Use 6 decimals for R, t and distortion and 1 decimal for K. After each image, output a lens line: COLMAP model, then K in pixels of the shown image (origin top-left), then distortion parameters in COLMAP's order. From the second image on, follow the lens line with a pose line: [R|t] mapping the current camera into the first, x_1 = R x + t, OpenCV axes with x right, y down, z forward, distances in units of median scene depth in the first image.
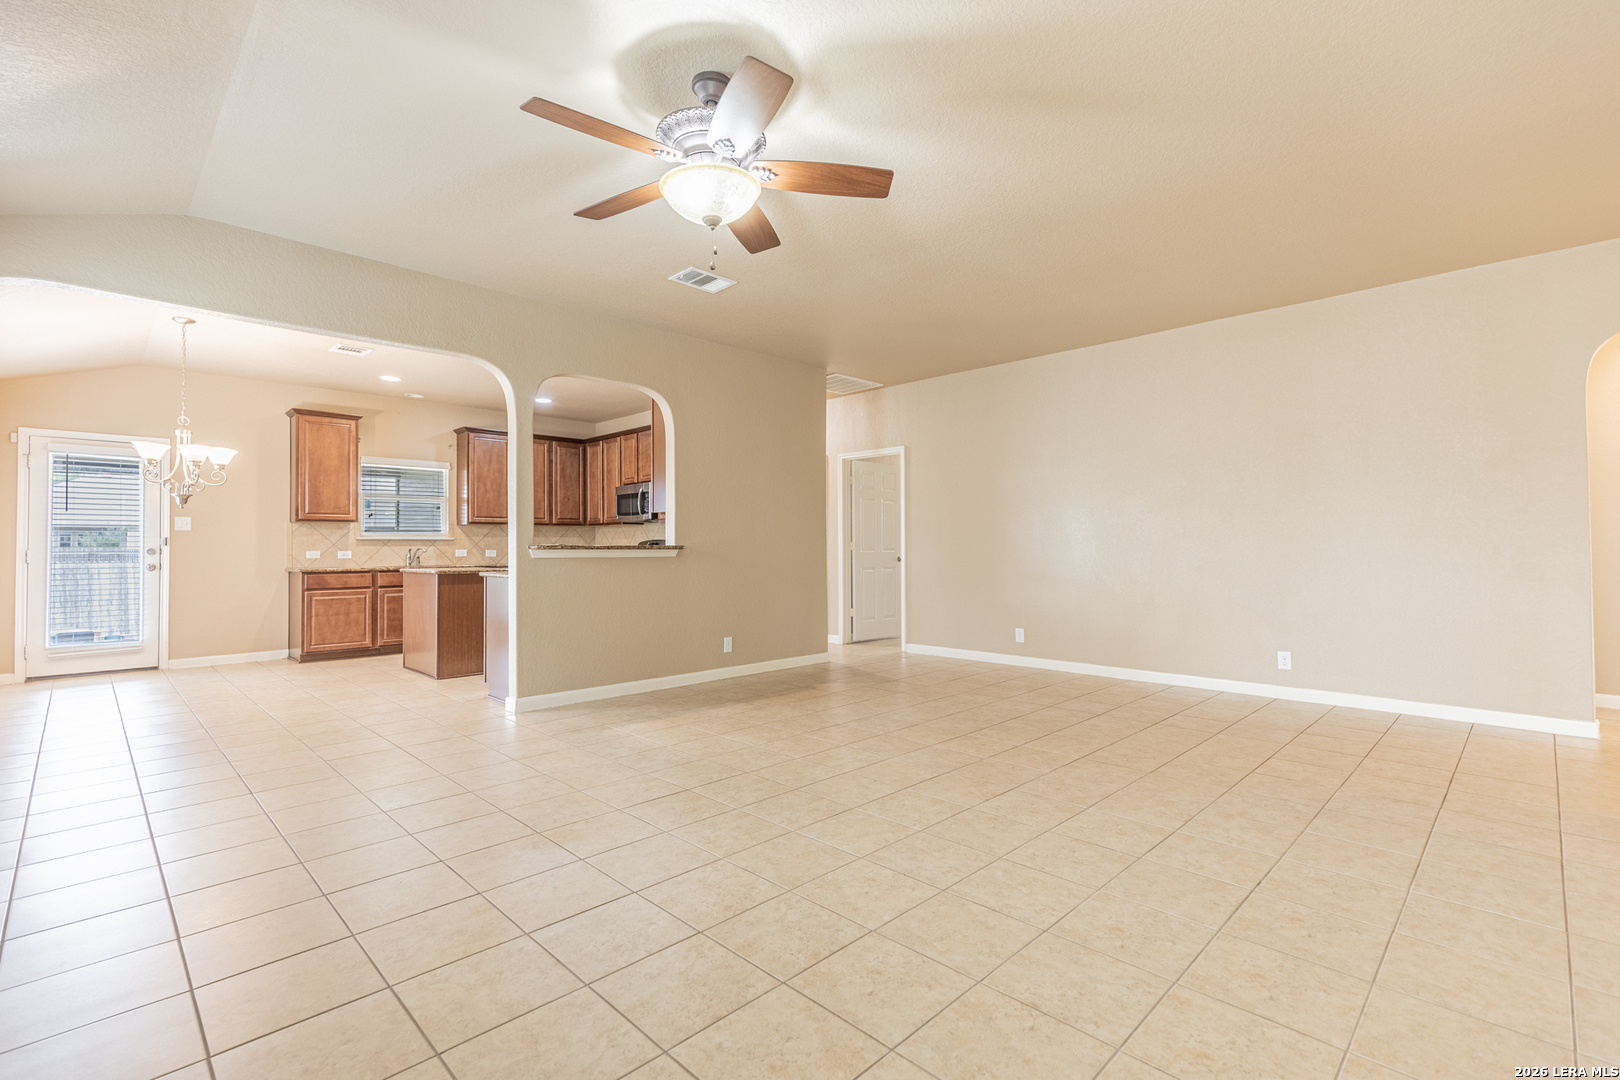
lens RADIAL K [[731.3, 0, 814.5], [0, 731.3, 538.2], [0, 0, 1]] dist [0.010440, -0.001246]
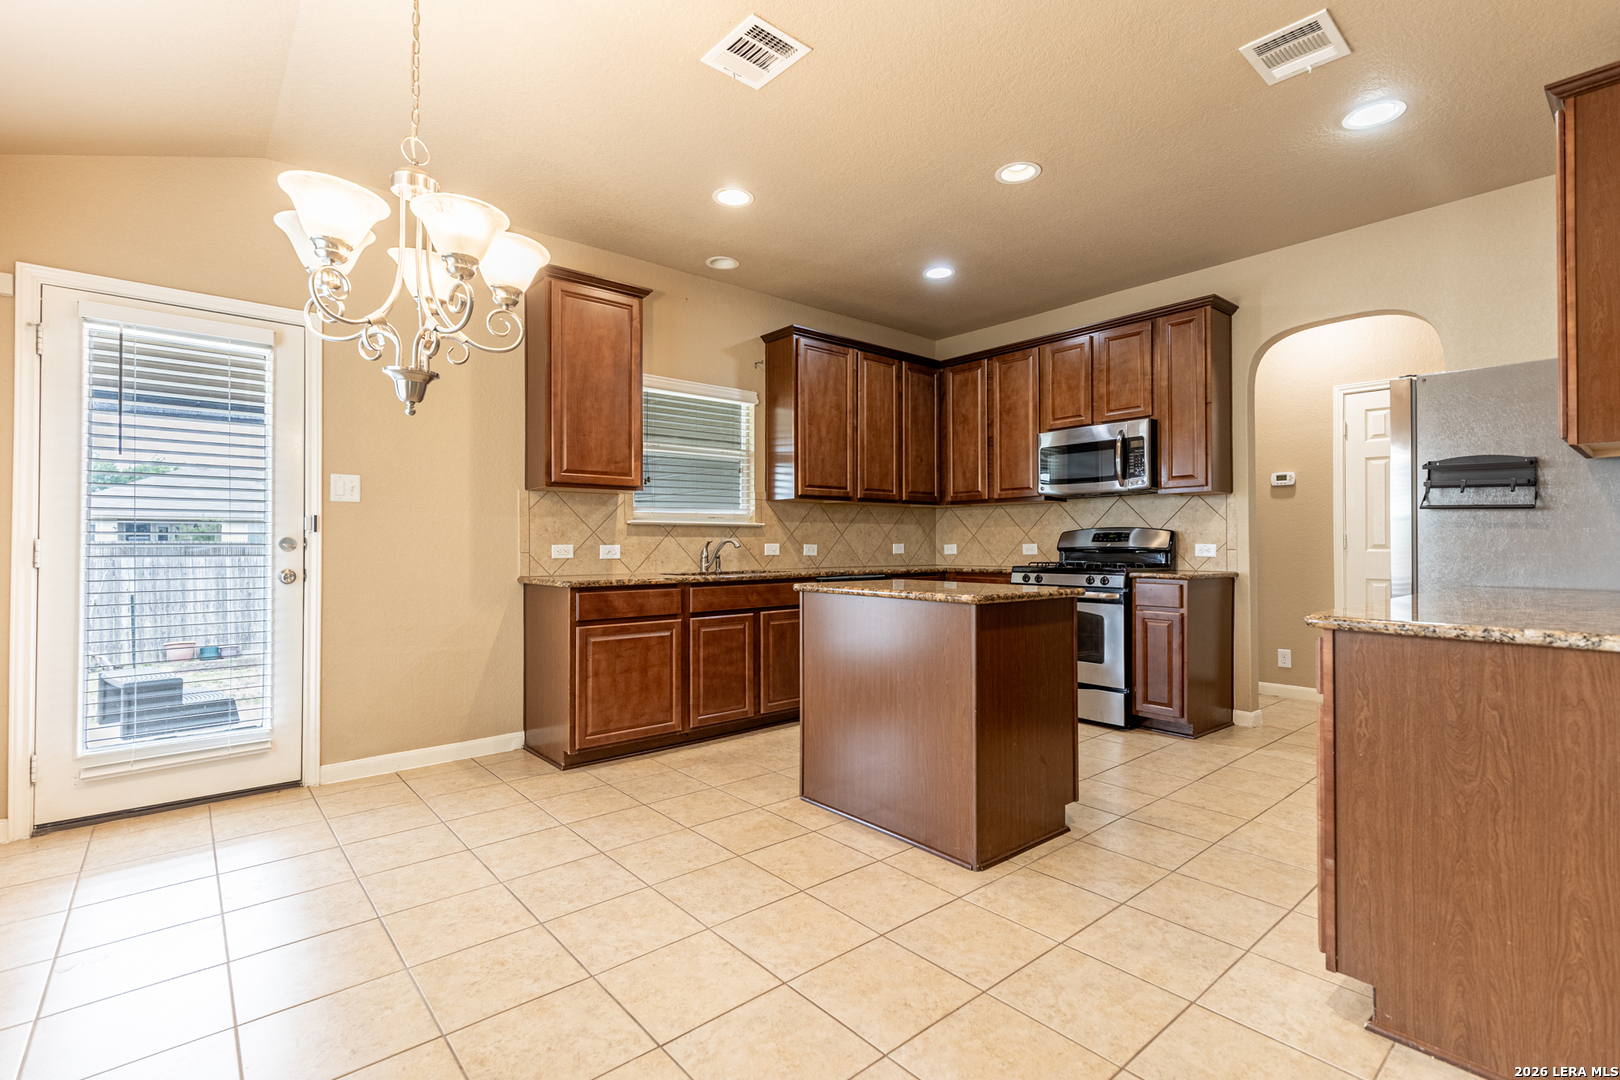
lens RADIAL K [[731.3, 0, 812.6], [0, 731.3, 537.1], [0, 0, 1]] dist [0.010440, -0.001246]
pose [[0.997275, 0.003710, -0.073676, -0.485714], [-0.003438, 0.999987, 0.003818, 0.009805], [0.073690, -0.003554, 0.997275, 0.507642]]
